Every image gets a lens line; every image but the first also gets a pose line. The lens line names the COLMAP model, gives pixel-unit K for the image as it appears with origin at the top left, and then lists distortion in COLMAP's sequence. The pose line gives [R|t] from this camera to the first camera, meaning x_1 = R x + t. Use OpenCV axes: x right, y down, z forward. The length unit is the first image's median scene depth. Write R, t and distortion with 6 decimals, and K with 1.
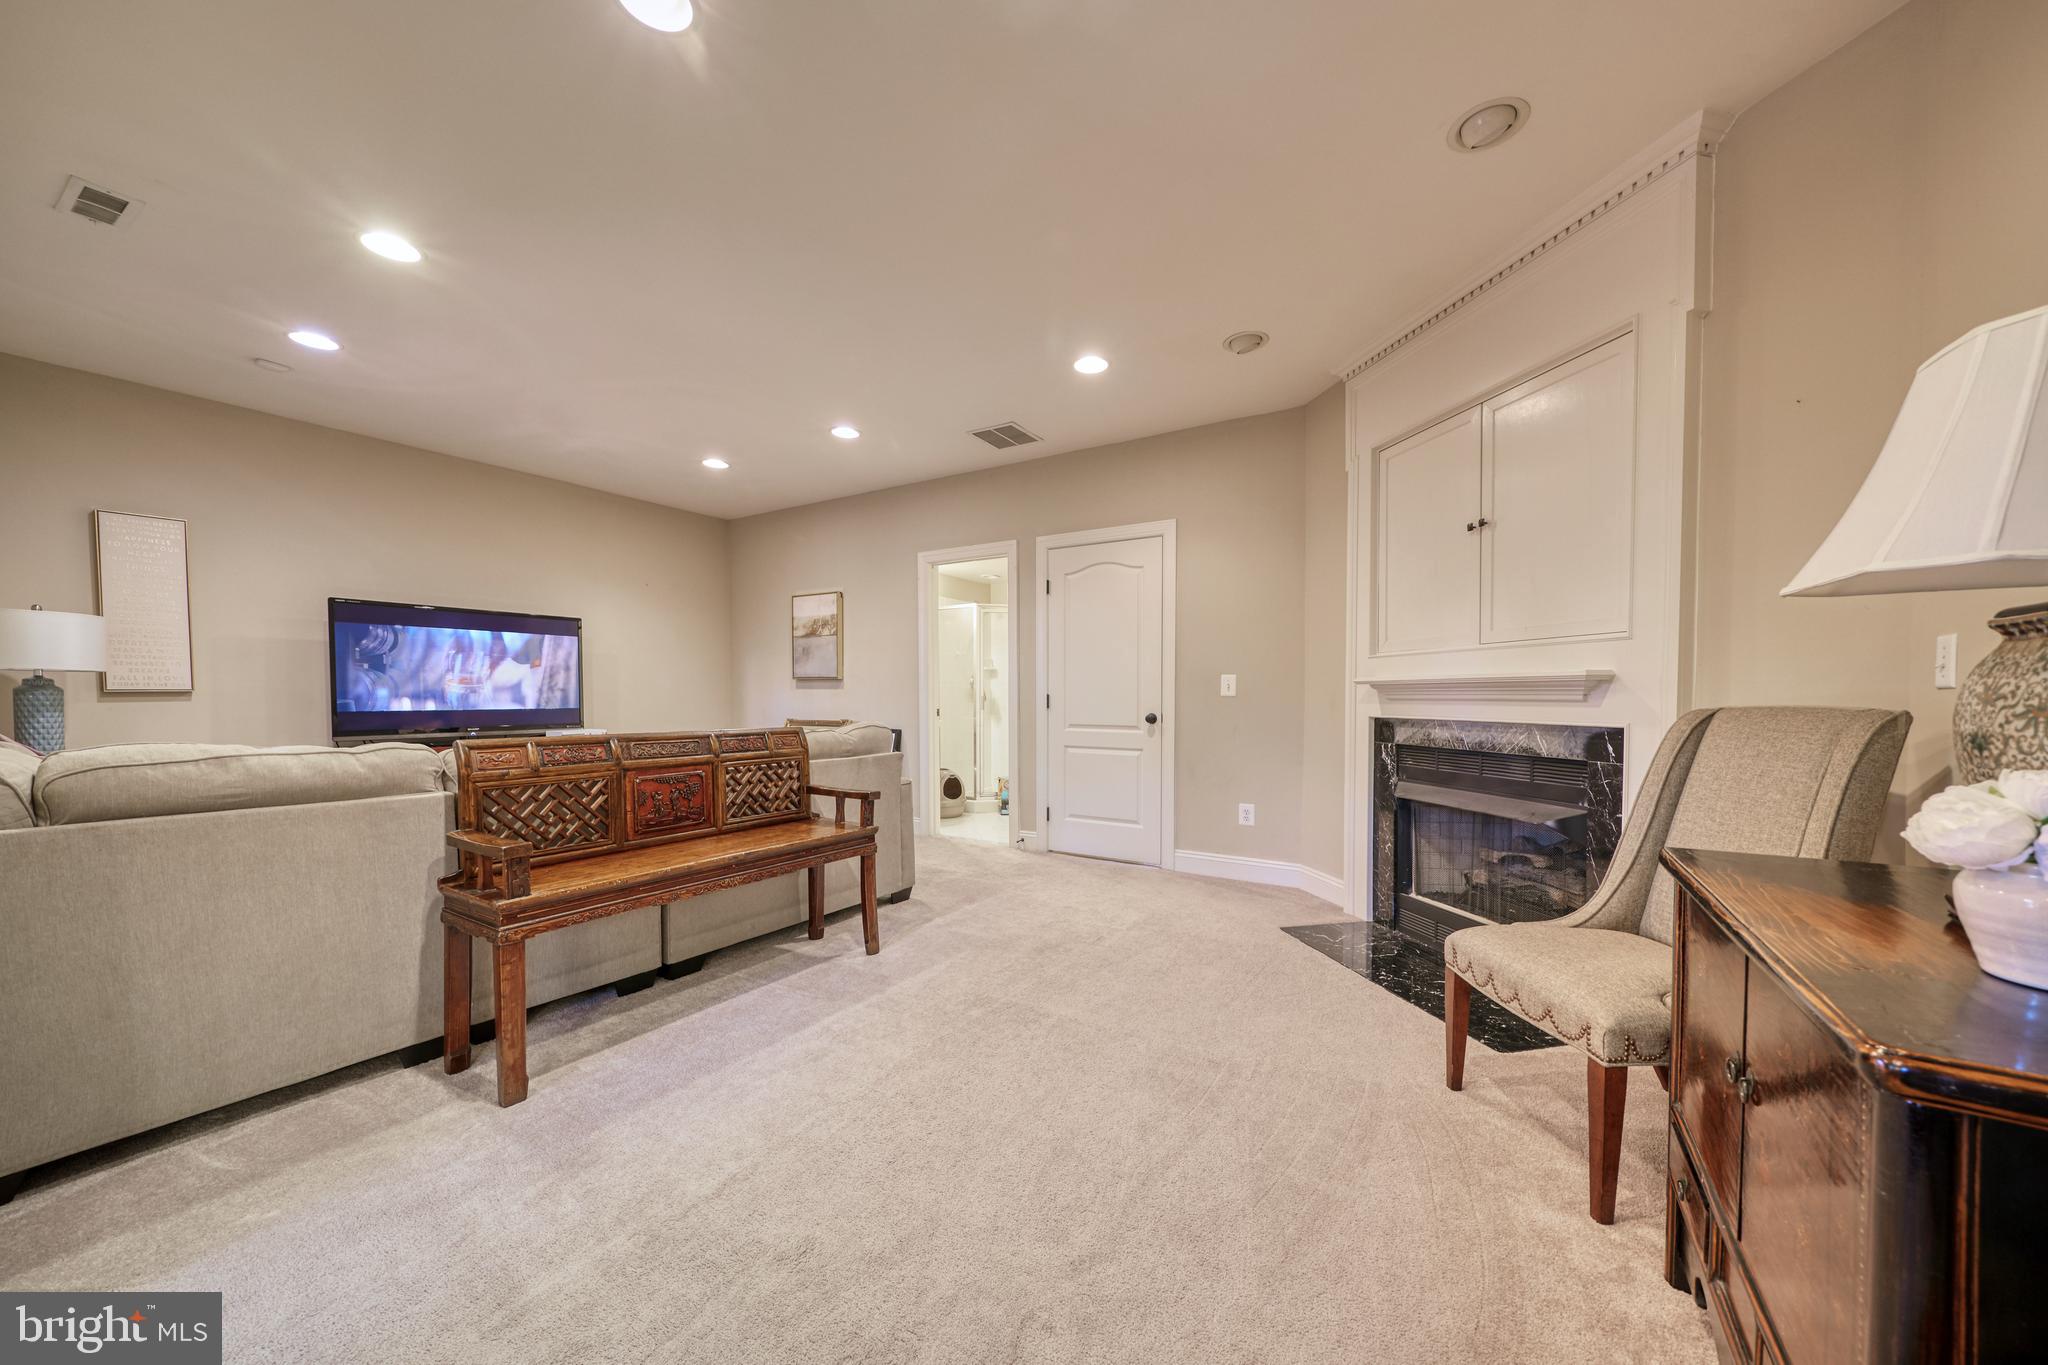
lens RADIAL K [[745.4, 0, 991.1], [0, 745.4, 717.9], [0, 0, 1]] dist [-0.006059, -0.001419]
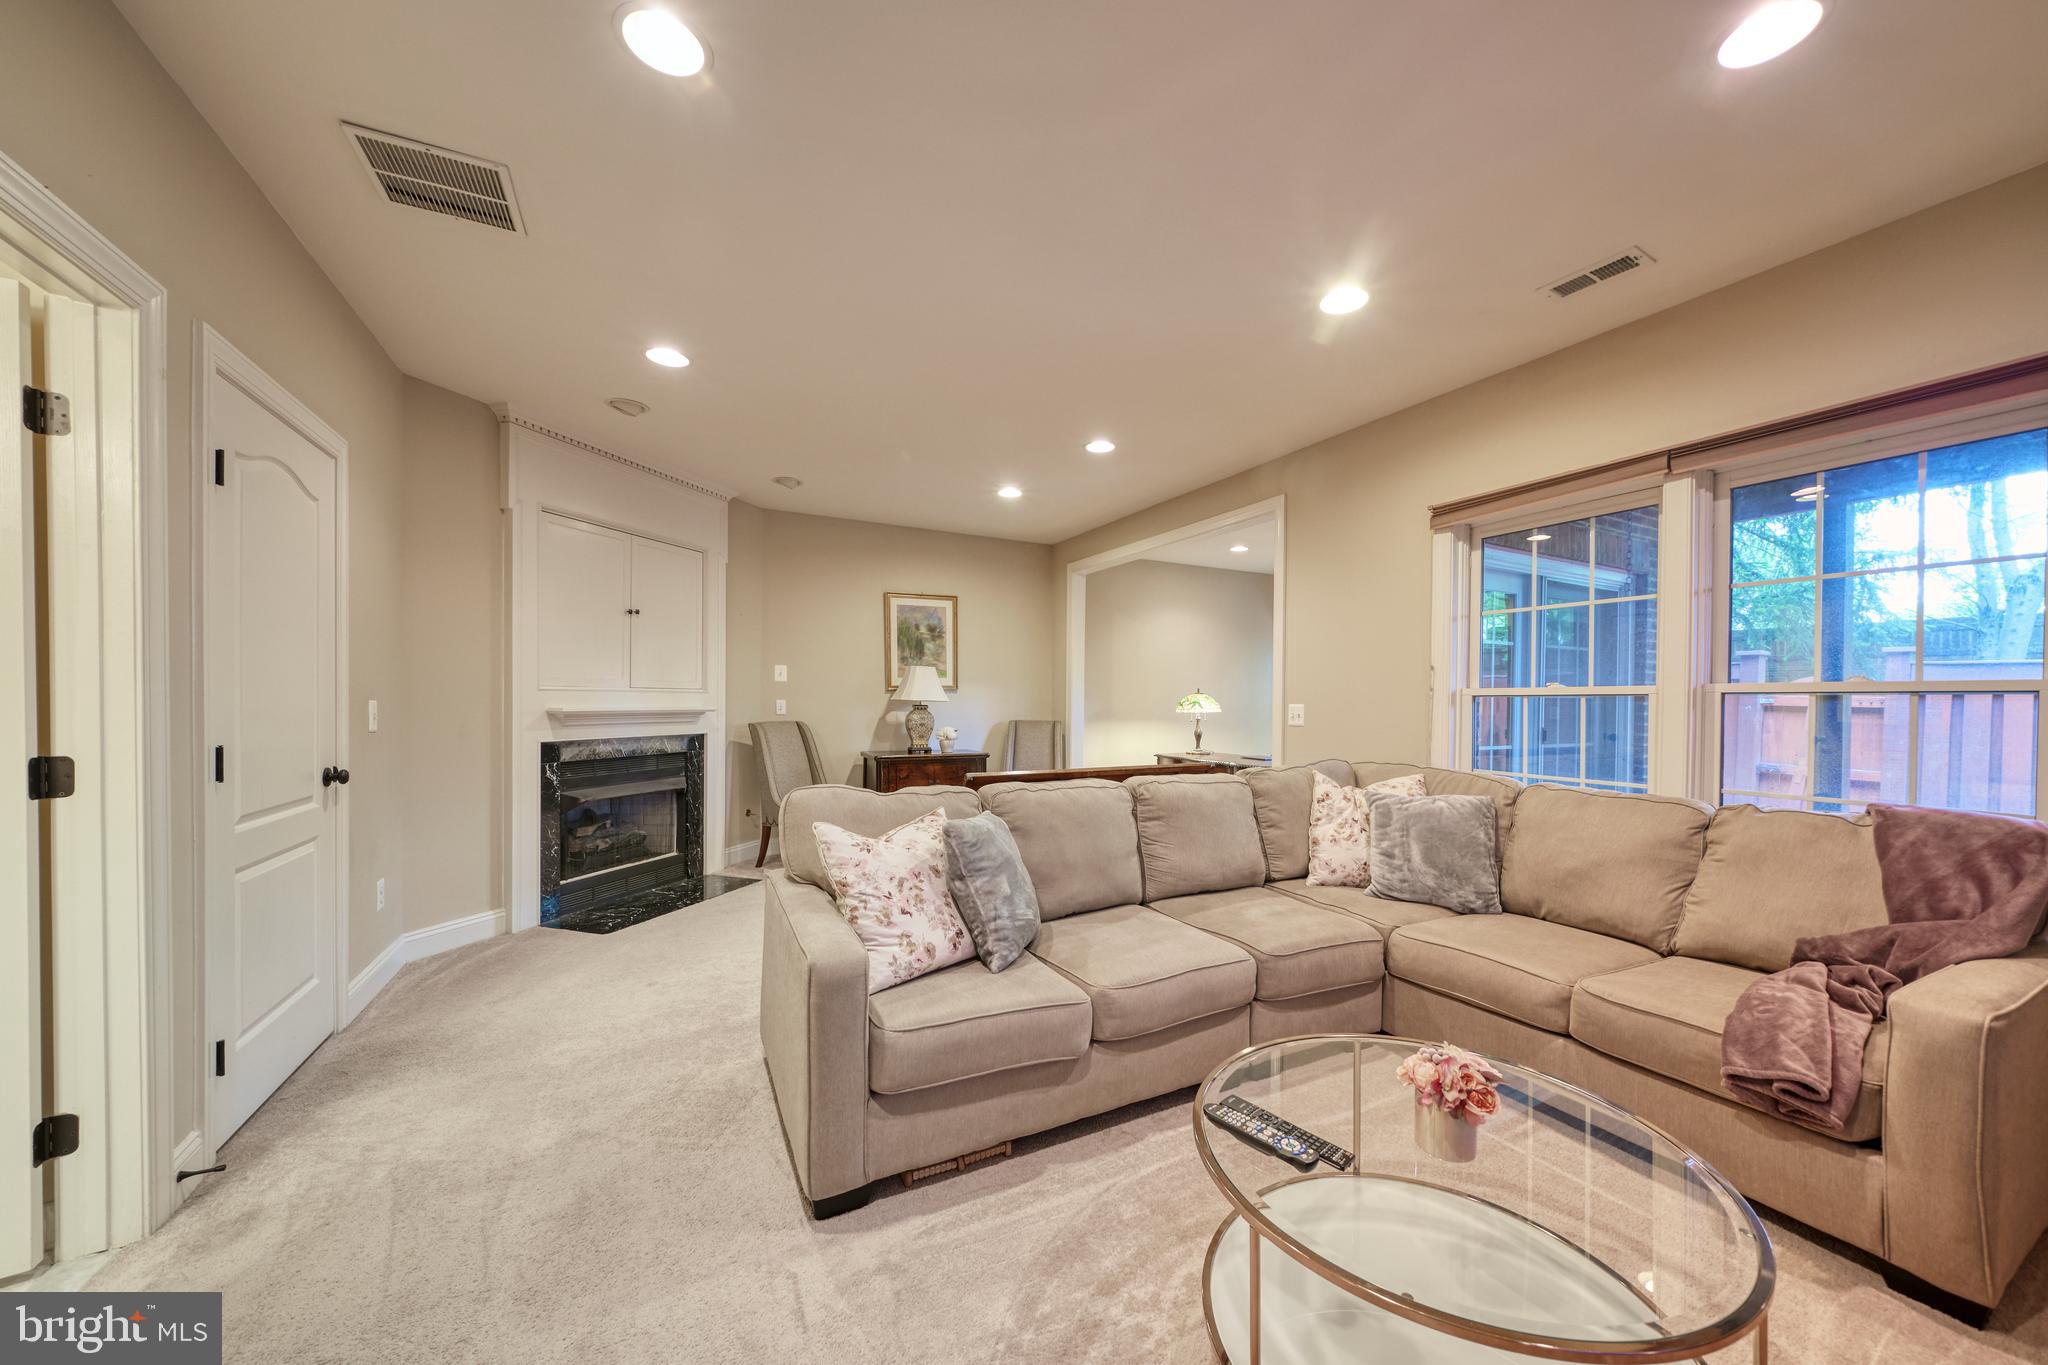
lens RADIAL K [[745.4, 0, 1024.1], [0, 745.4, 693.9], [0, 0, 1]] dist [-0.006059, -0.001419]
pose [[-0.863979, 0.003625, 0.503514, -0.794051], [0.013720, 0.999772, 0.016343, -0.094452], [-0.503340, 0.021028, -0.863832, 1.815322]]
